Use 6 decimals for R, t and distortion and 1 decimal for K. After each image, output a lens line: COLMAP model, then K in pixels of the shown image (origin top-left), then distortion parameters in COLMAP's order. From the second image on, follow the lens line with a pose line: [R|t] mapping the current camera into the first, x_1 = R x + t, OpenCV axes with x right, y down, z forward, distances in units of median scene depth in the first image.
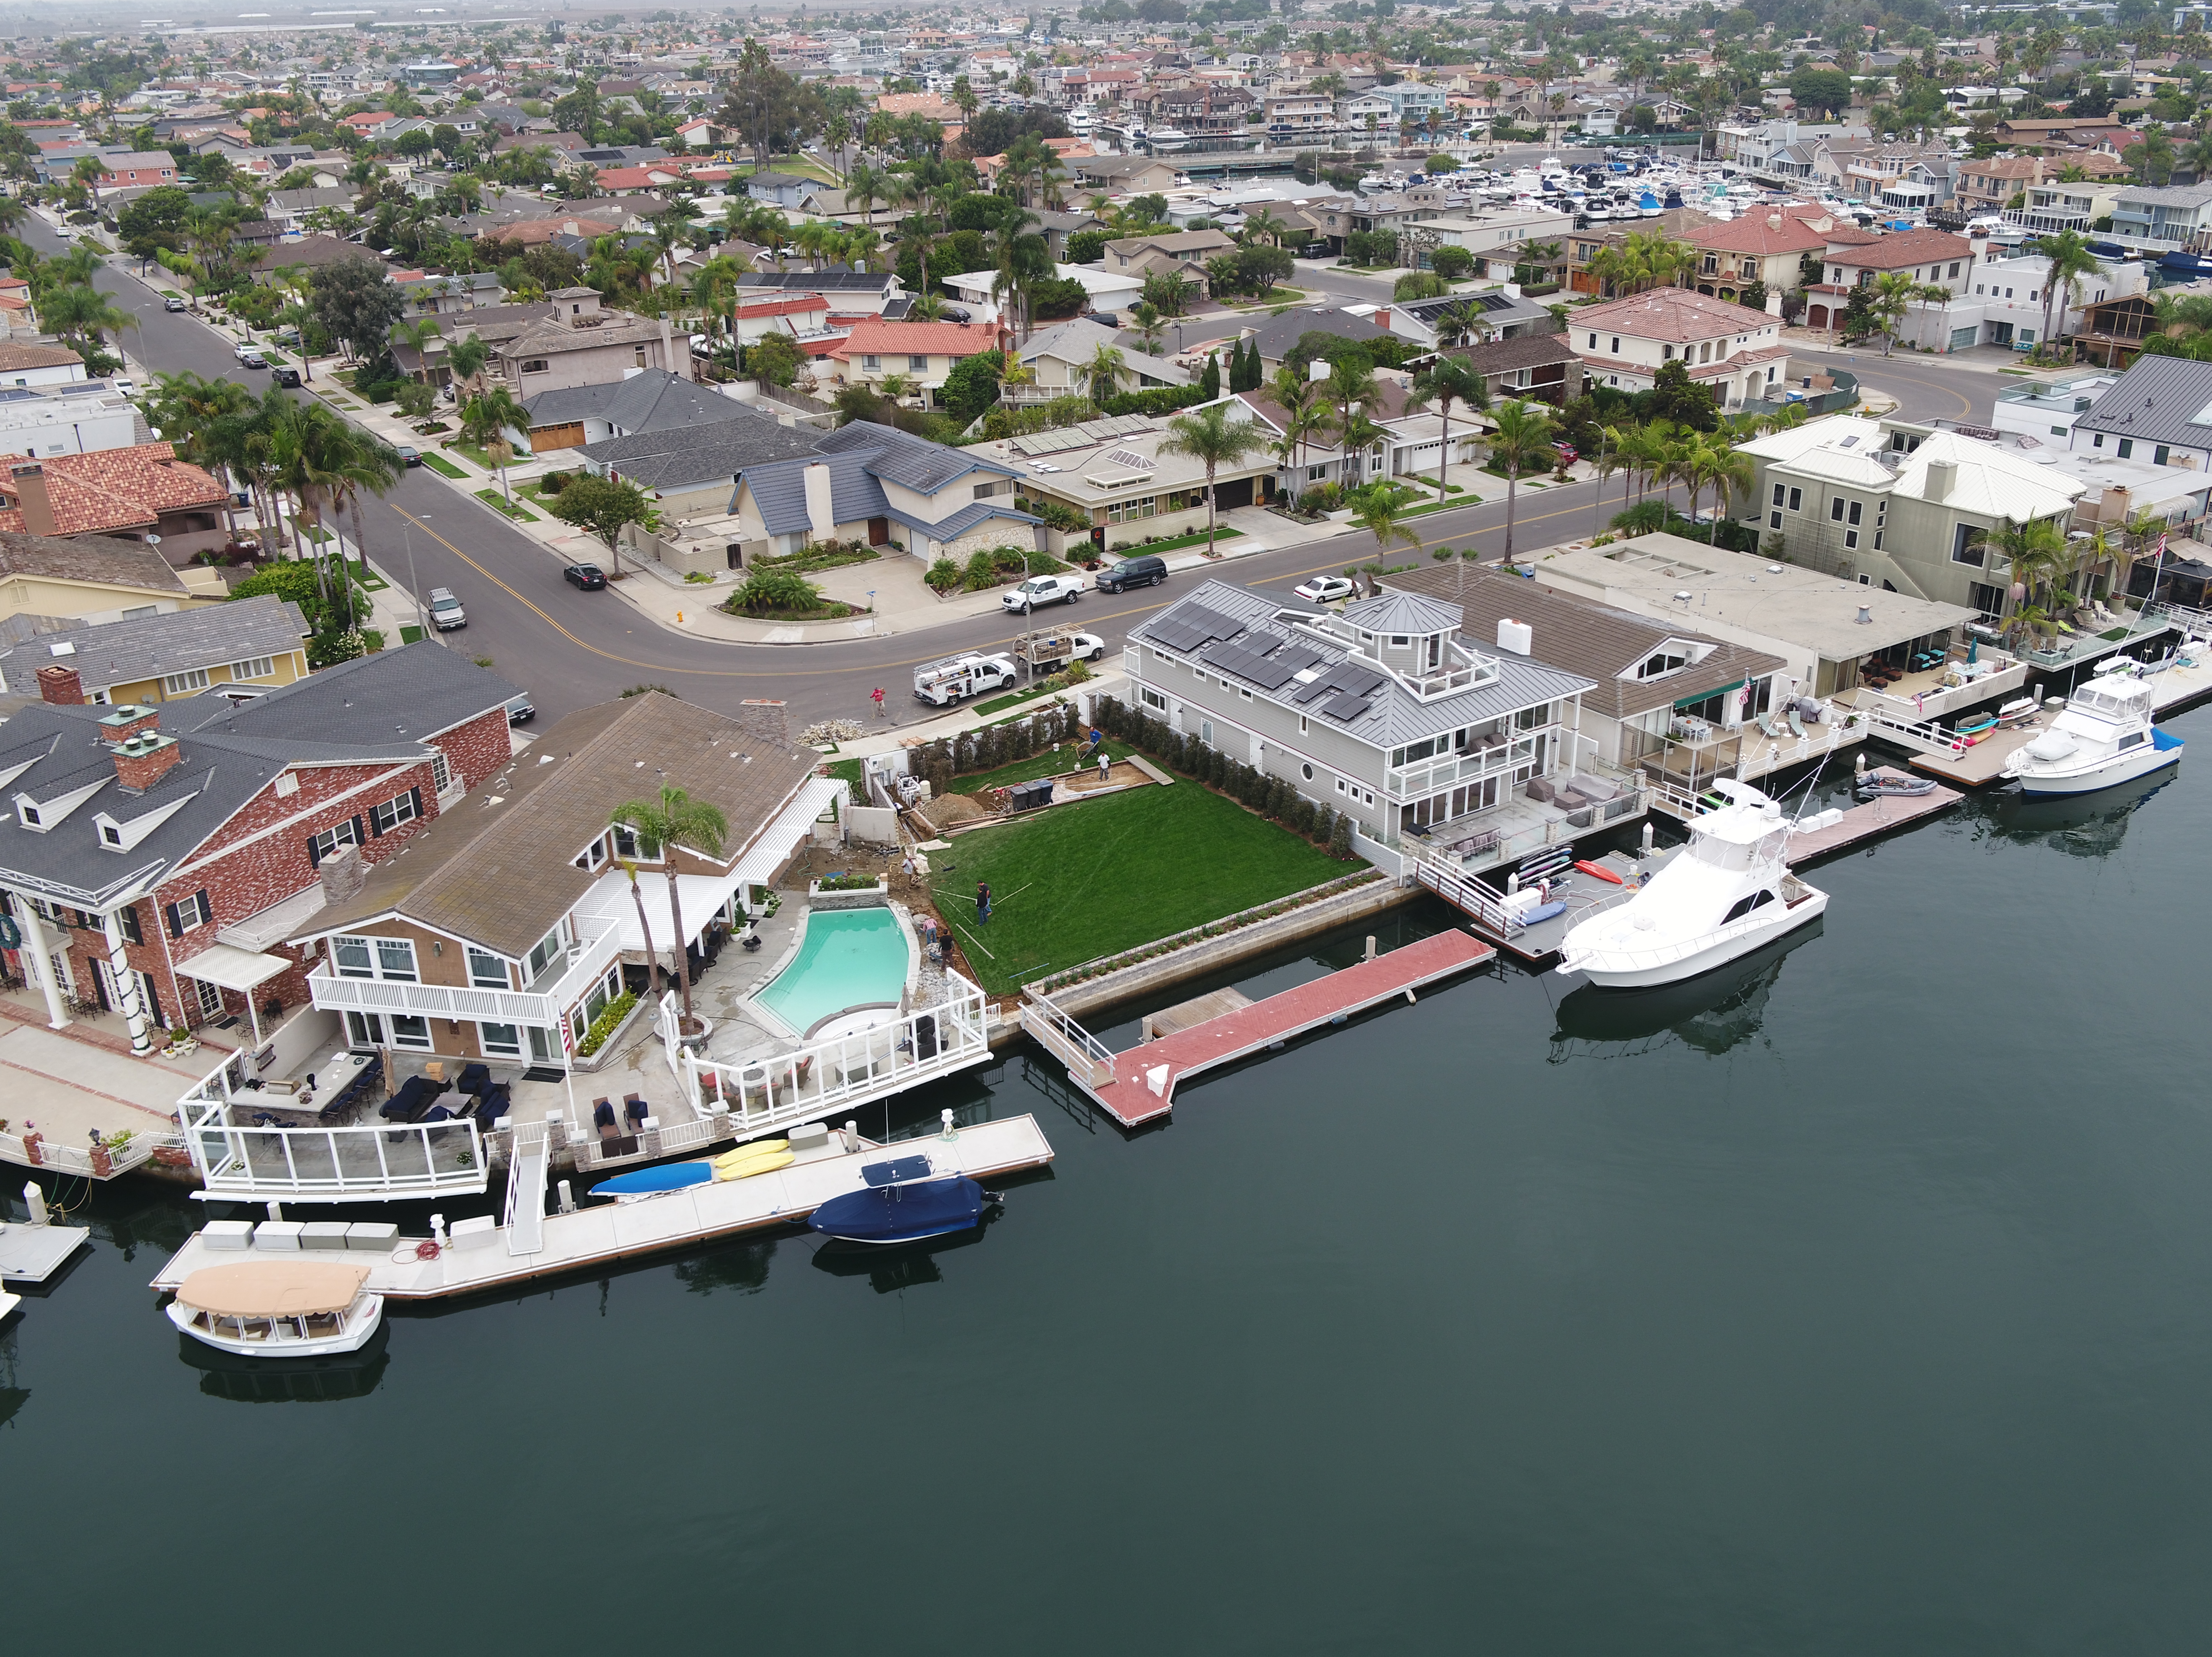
lens RADIAL K [[1906.2, 0, 1112.7], [0, 1906.2, 798.4], [0, 0, 1]] dist [0.003393, -0.008348]
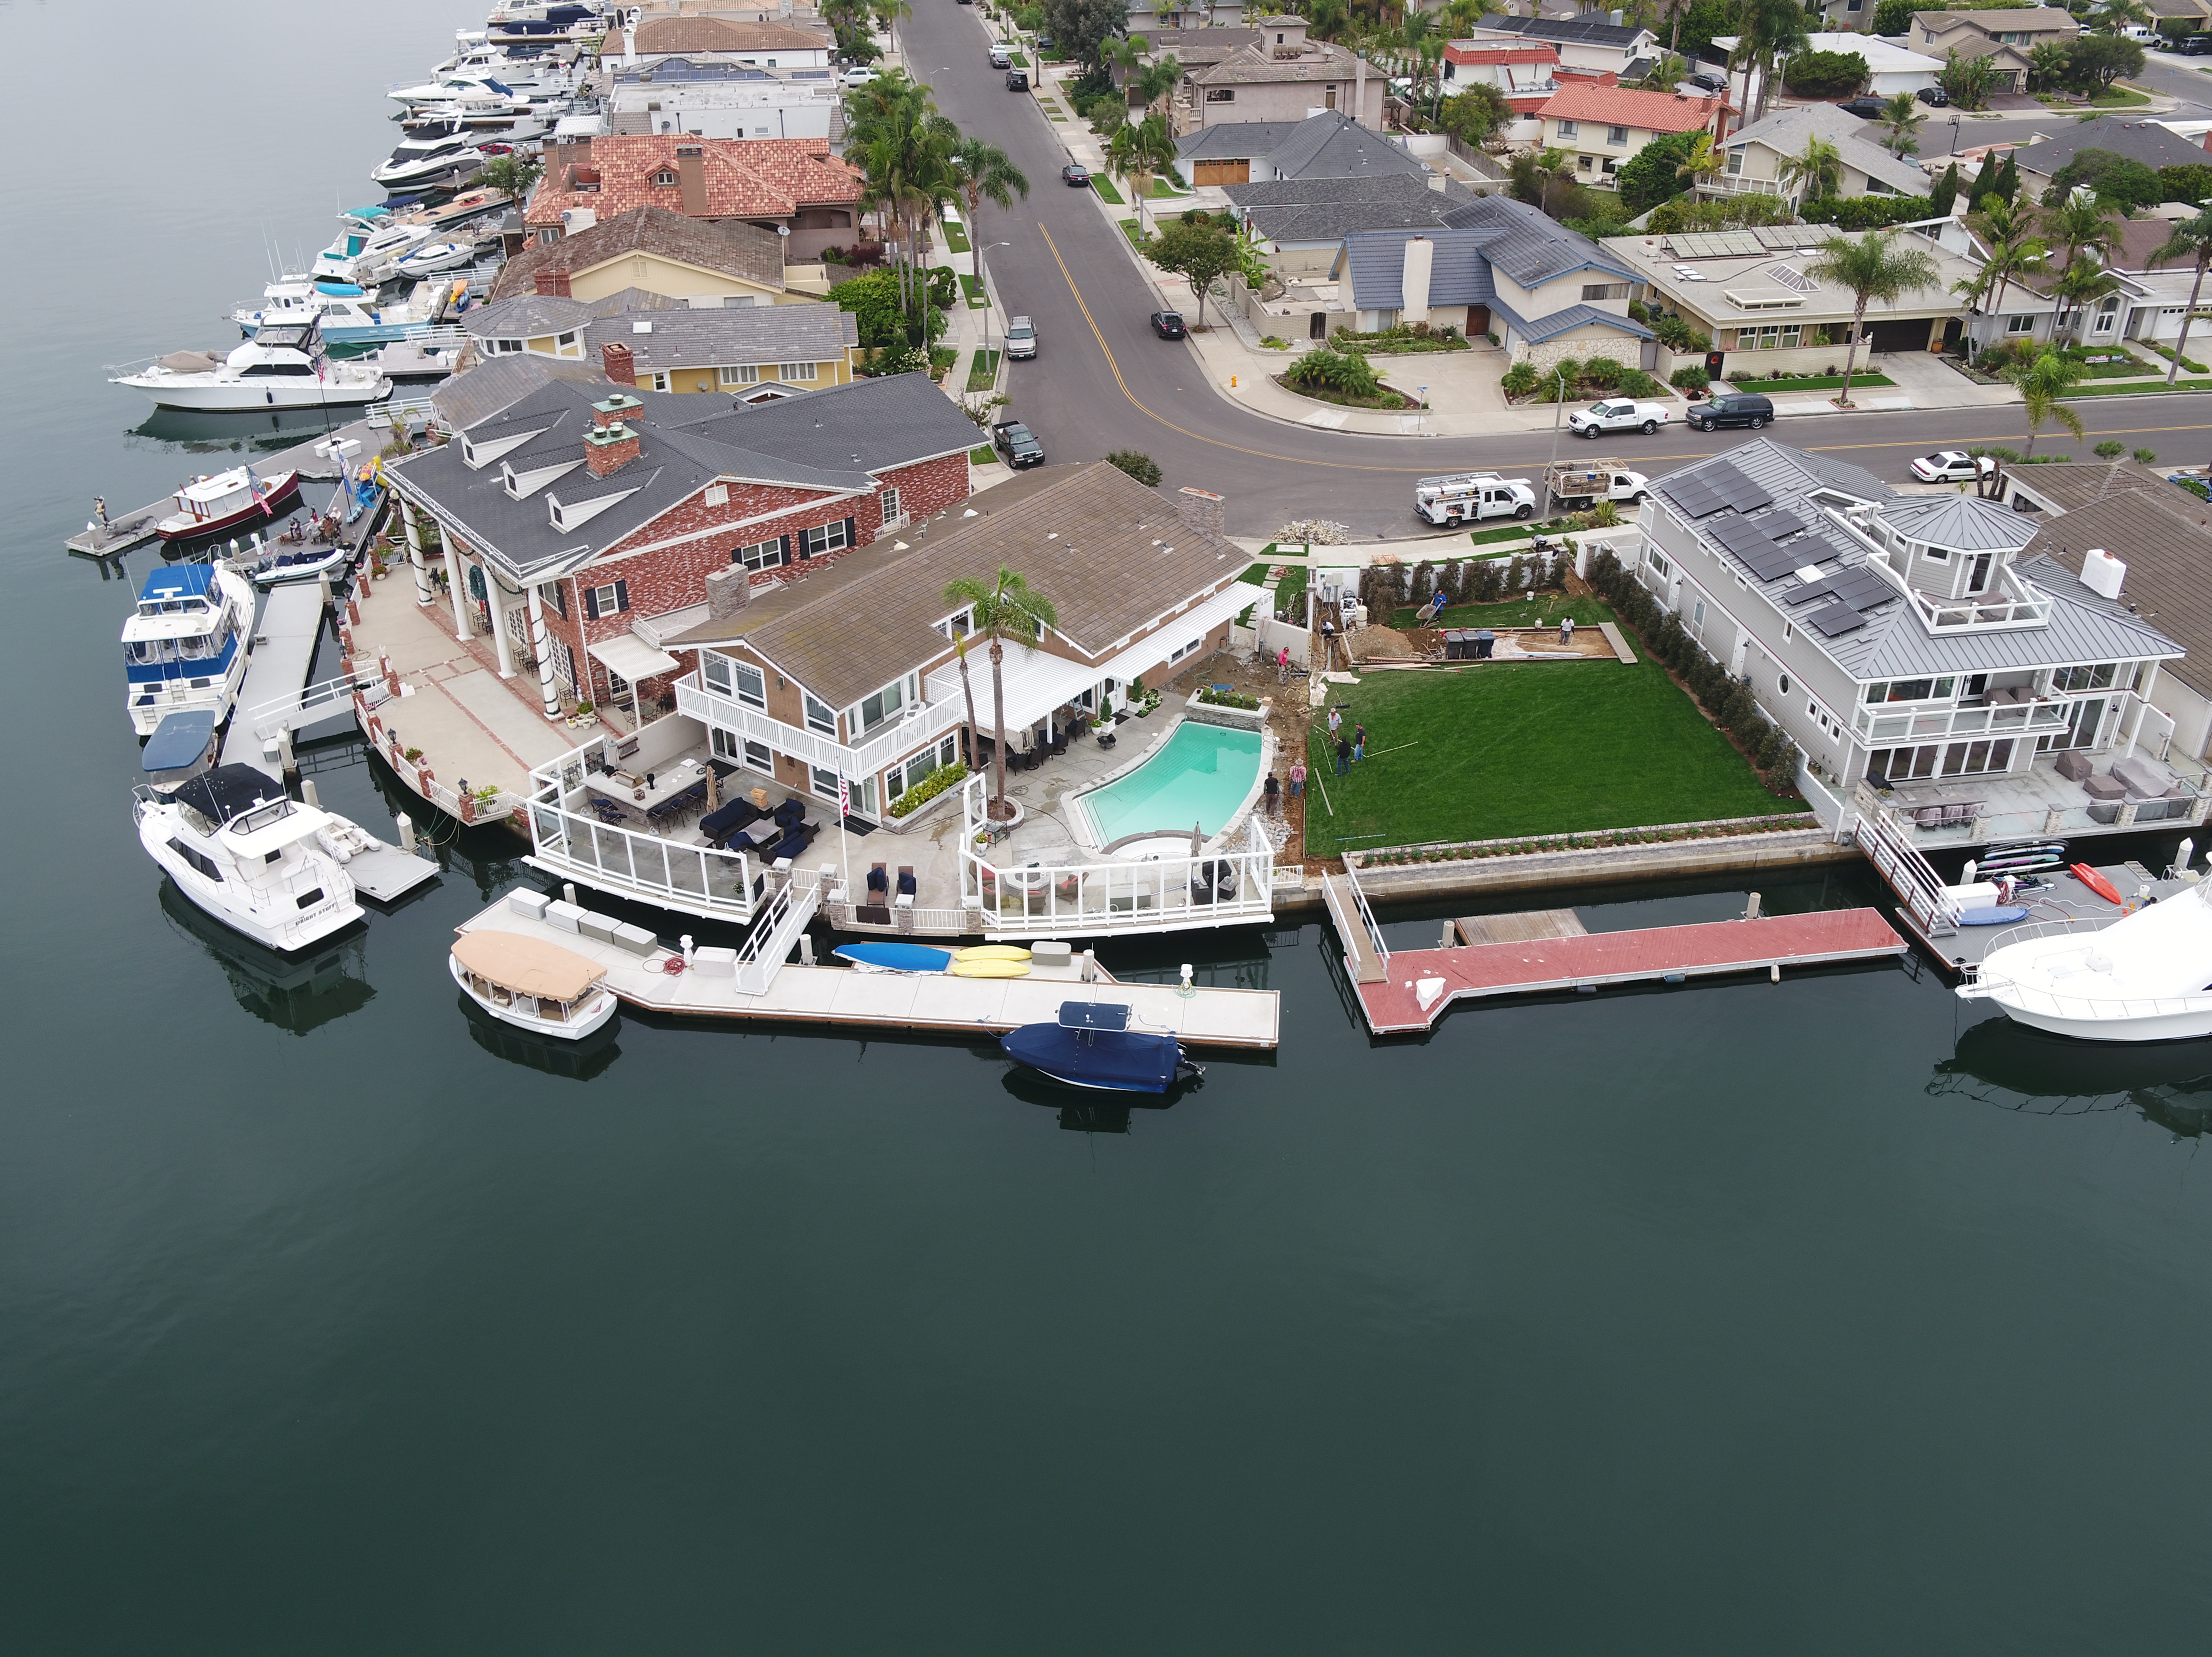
lens RADIAL K [[1906.2, 0, 1115.6], [0, 1906.2, 806.5], [0, 0, 1]] dist [0.003393, -0.008348]
pose [[0.906208, 0.234426, -0.351896, 0.131007], [-0.186413, 0.968494, 0.165136, -0.041896], [0.379521, -0.084050, 0.921357, 0.079944]]
